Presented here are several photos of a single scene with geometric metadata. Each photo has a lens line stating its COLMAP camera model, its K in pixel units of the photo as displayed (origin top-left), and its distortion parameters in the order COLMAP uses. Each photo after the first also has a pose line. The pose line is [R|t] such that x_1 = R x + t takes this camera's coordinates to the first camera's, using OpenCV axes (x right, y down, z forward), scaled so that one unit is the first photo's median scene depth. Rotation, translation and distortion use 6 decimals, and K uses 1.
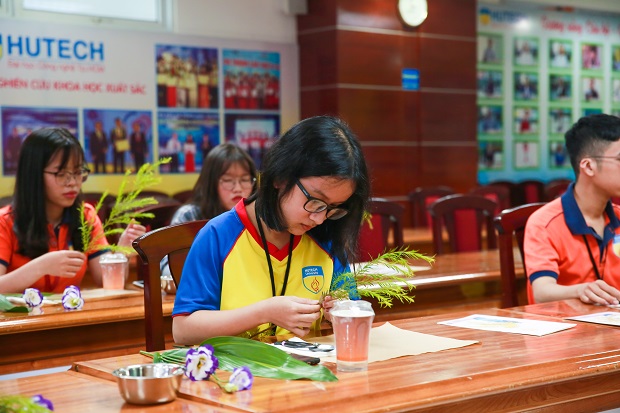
lens RADIAL K [[1190.2, 0, 310.0], [0, 1190.2, 206.5], [0, 0, 1]] dist [0.084606, 0.101310]
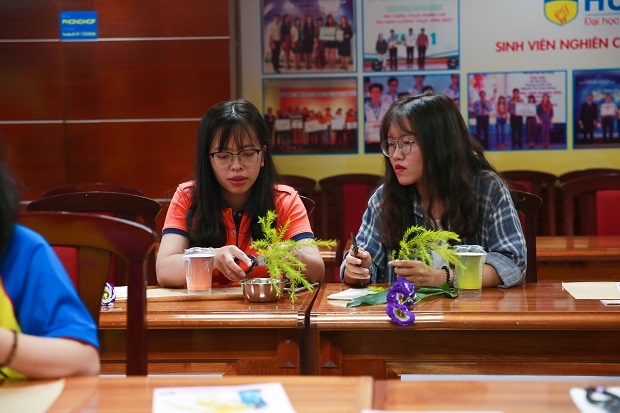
lens RADIAL K [[1190.2, 0, 310.0], [0, 1190.2, 206.5], [0, 0, 1]] dist [0.084606, 0.101310]
pose [[0.669865, 0.026160, -0.742022, 0.488817], [-0.003800, 0.999487, 0.031806, -0.017957], [0.742474, -0.018486, 0.669620, 0.453612]]
